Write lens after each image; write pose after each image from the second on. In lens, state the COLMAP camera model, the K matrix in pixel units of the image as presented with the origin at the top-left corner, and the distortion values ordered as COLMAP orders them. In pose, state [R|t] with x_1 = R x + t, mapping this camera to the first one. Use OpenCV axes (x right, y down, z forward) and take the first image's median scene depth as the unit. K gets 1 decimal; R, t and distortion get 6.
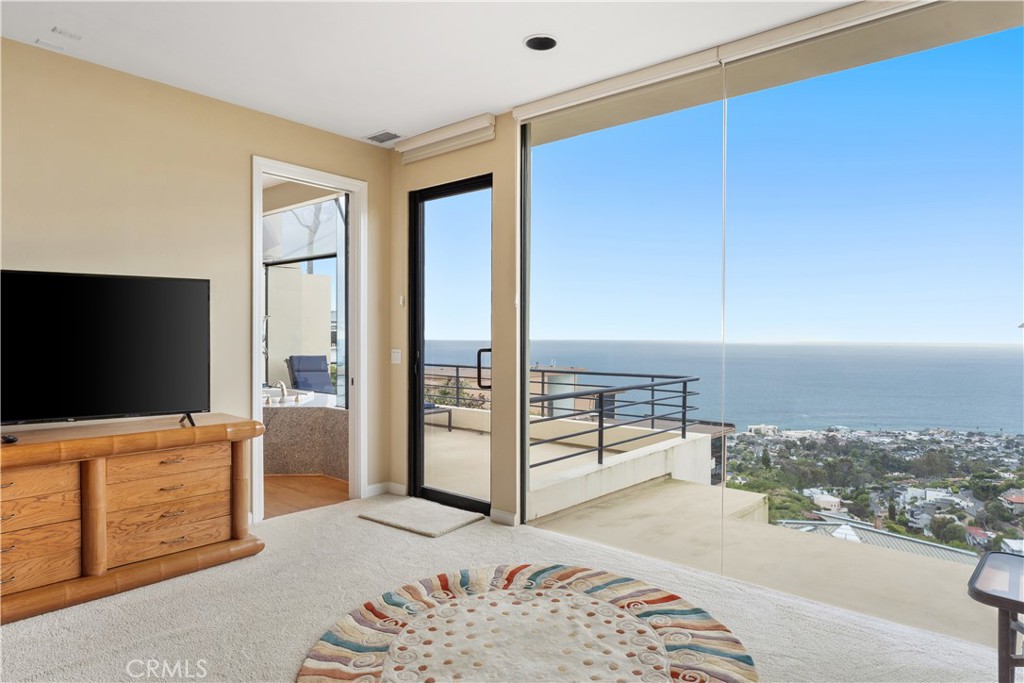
lens RADIAL K [[608.7, 0, 507.4], [0, 608.7, 345.2], [0, 0, 1]] dist [-0.006245, 0.000616]
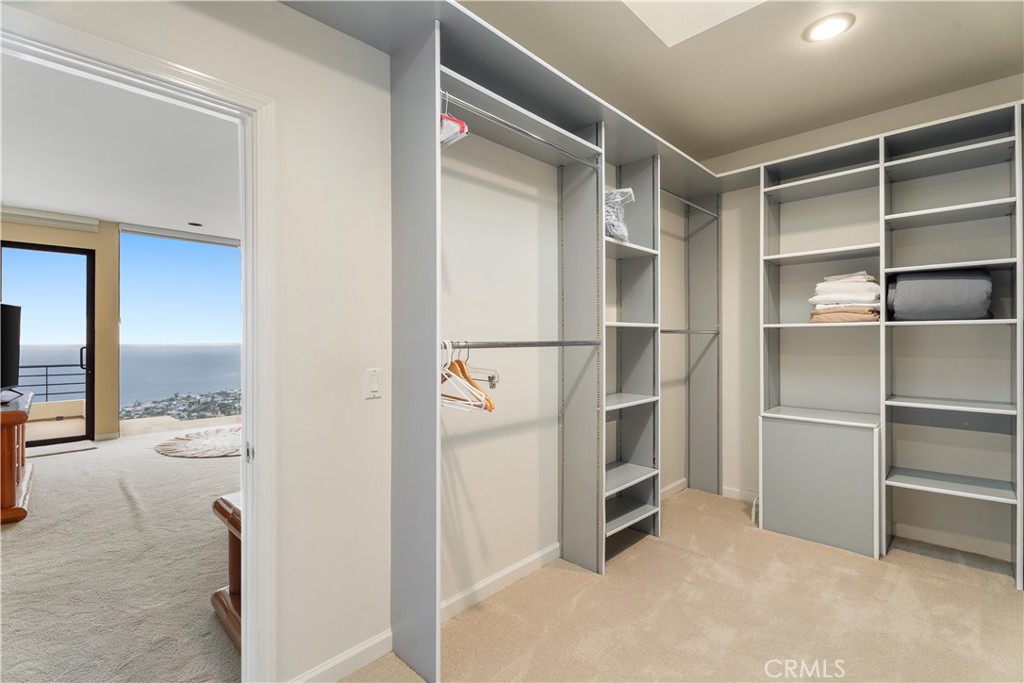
lens RADIAL K [[465.1, 0, 509.5], [0, 465.1, 336.3], [0, 0, 1]] dist [0.000350, -0.000451]
pose [[0.062890, -0.002150, 0.998018, -1.909043], [0.018915, 0.999821, 0.000962, -0.004475], [-0.997841, 0.018817, 0.062920, -0.451974]]
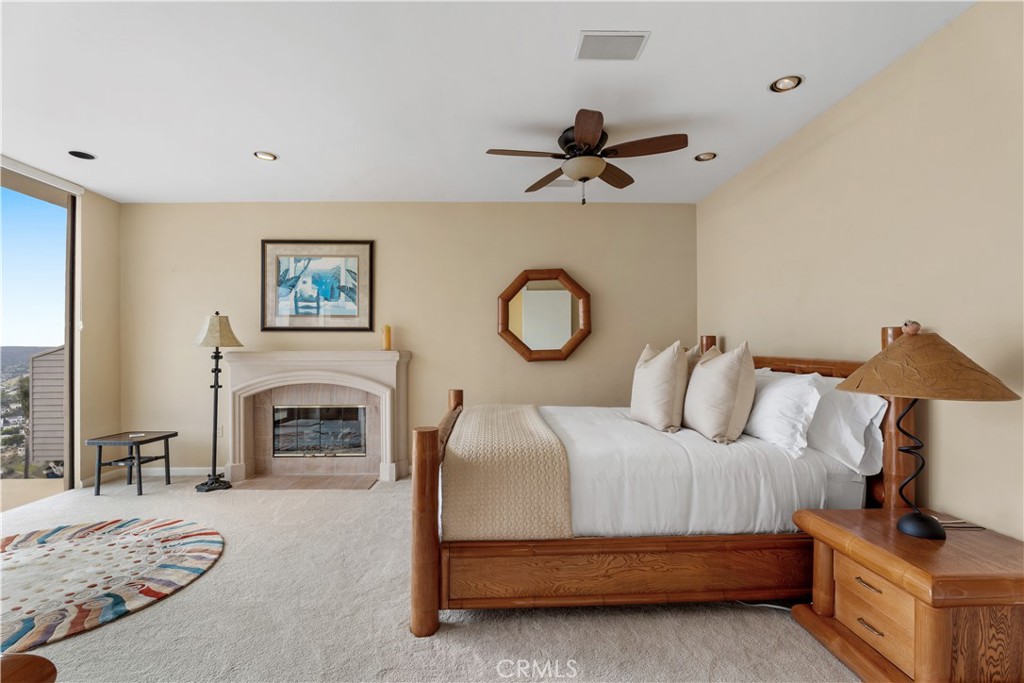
lens RADIAL K [[469.0, 0, 511.4], [0, 469.0, 346.4], [0, 0, 1]] dist [-0.018797, -0.000058]
pose [[-0.681053, -0.000237, 0.732234, -1.240199], [0.010504, 0.999894, 0.010093, -0.019899], [-0.732159, 0.014565, -0.680978, 0.765170]]
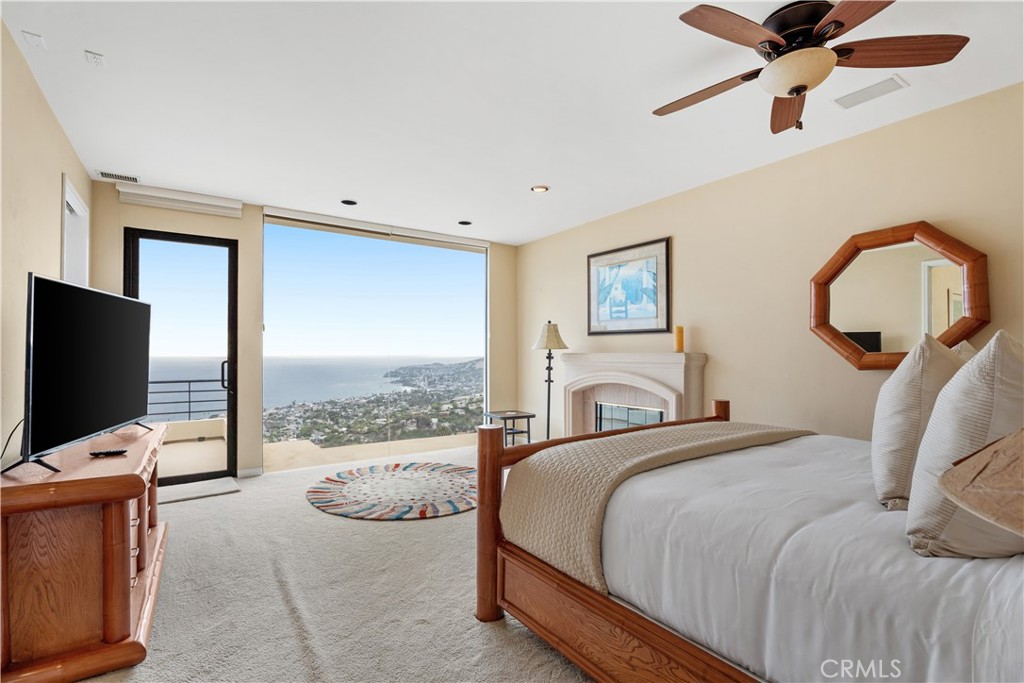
lens RADIAL K [[470.2, 0, 507.7], [0, 470.2, 350.5], [0, 0, 1]] dist [-0.017248, 0.000019]
pose [[0.253605, -0.002281, 0.967305, -1.354114], [0.016982, 0.999854, -0.002094, -0.006899], [-0.967159, 0.016958, 0.253607, 0.135412]]
